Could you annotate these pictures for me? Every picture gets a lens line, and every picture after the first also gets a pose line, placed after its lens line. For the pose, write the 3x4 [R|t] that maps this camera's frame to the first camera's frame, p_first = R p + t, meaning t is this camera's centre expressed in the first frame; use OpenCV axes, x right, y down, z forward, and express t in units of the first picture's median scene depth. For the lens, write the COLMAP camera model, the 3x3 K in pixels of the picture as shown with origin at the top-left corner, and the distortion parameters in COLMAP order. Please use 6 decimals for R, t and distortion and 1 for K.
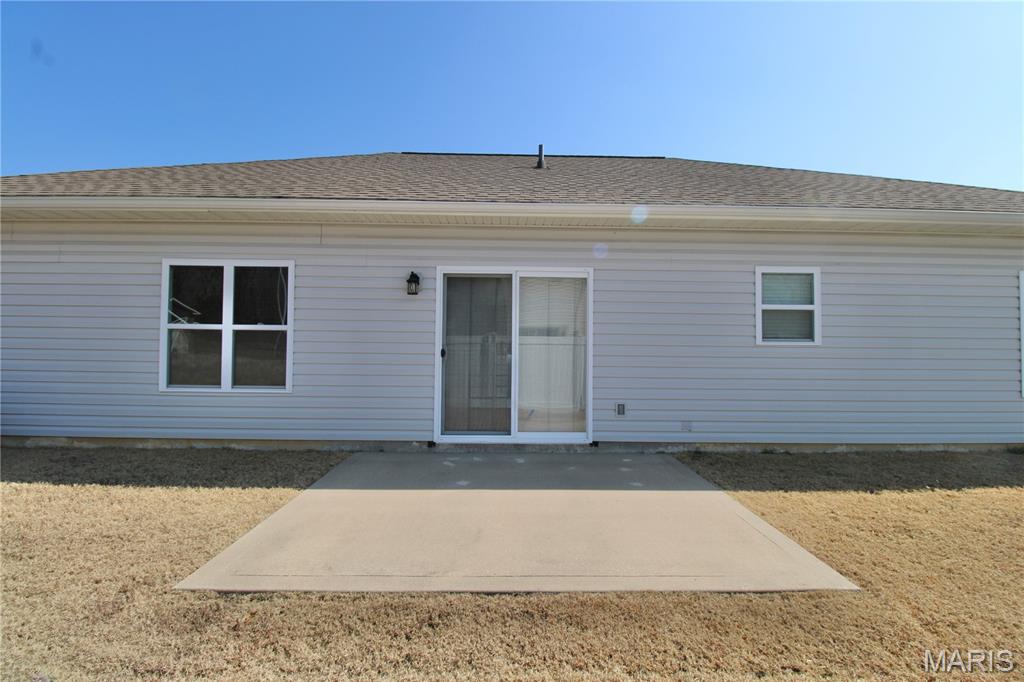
lens RADIAL K [[472.3, 0, 513.7], [0, 472.3, 332.3], [0, 0, 1]] dist [-0.000300, -0.012277]
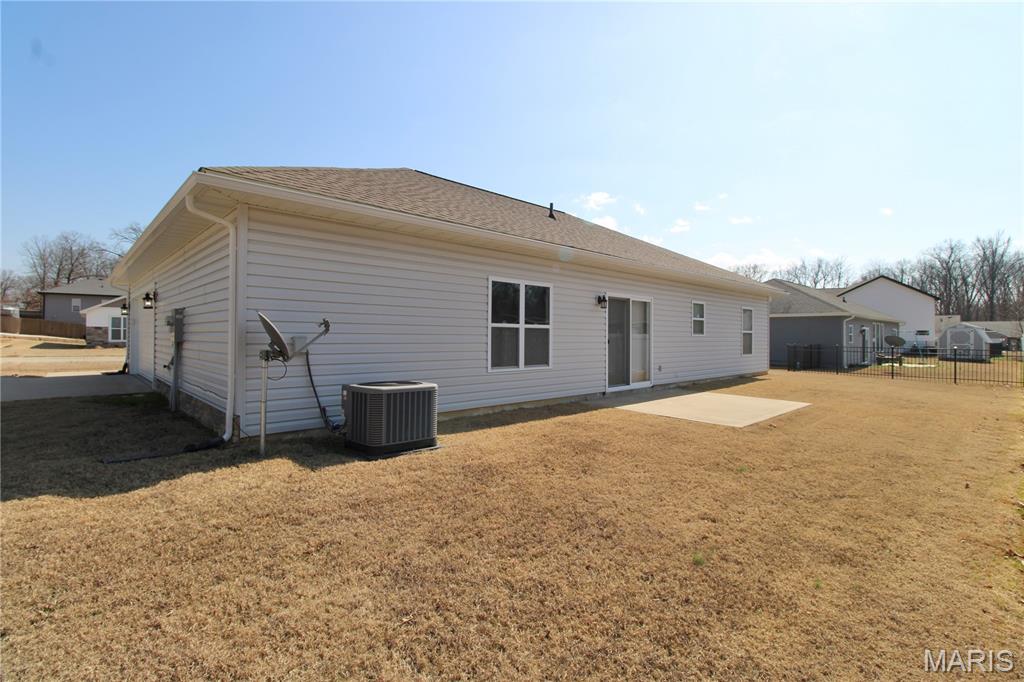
lens RADIAL K [[472.3, 0, 513.7], [0, 472.3, 332.3], [0, 0, 1]] dist [-0.000300, -0.012277]
pose [[0.741484, -0.001545, 0.670969, -1.604747], [-0.017636, 0.999607, 0.021791, -0.023004], [-0.670739, -0.027991, 0.741165, -0.070126]]
